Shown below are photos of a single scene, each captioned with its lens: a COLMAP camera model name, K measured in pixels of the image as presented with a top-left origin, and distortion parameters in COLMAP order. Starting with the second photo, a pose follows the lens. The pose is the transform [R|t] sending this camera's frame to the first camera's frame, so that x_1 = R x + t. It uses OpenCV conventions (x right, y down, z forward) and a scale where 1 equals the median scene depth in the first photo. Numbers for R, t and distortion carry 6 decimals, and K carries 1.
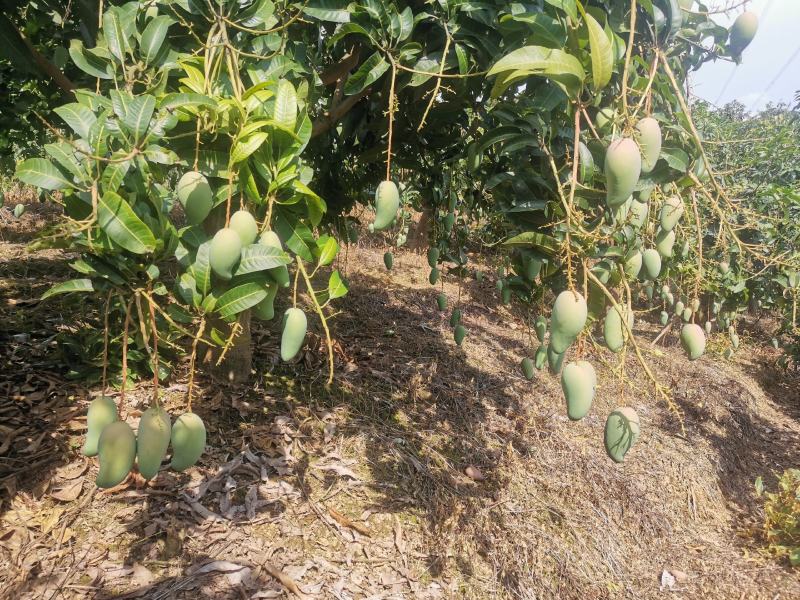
lens RADIAL K [[624.4, 0, 400.0], [0, 624.4, 300.0], [0, 0, 1]] dist [0.085340, -0.120705]
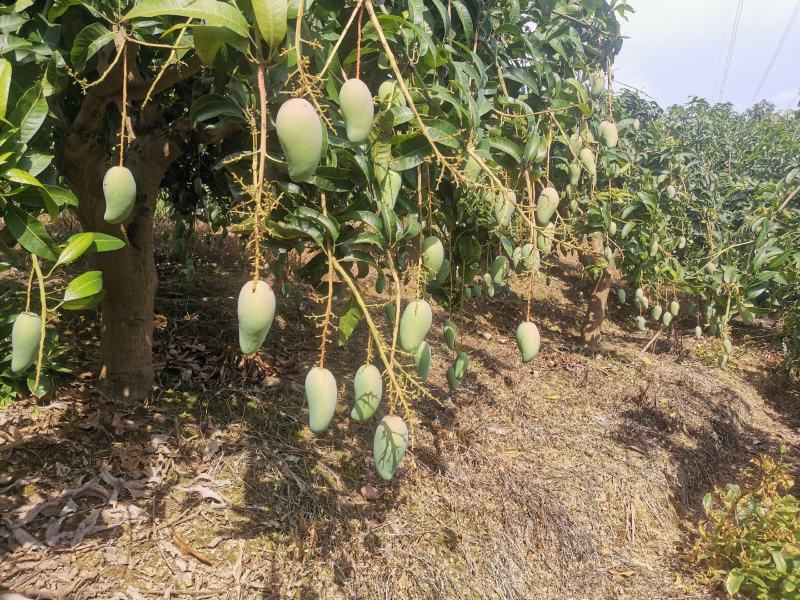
lens RADIAL K [[624.4, 0, 400.0], [0, 624.4, 300.0], [0, 0, 1]] dist [0.085340, -0.120705]
pose [[0.997981, -0.027013, -0.057489, 0.220209], [0.025583, 0.999349, -0.025455, 0.016412], [0.058139, 0.023933, 0.998022, 0.069311]]
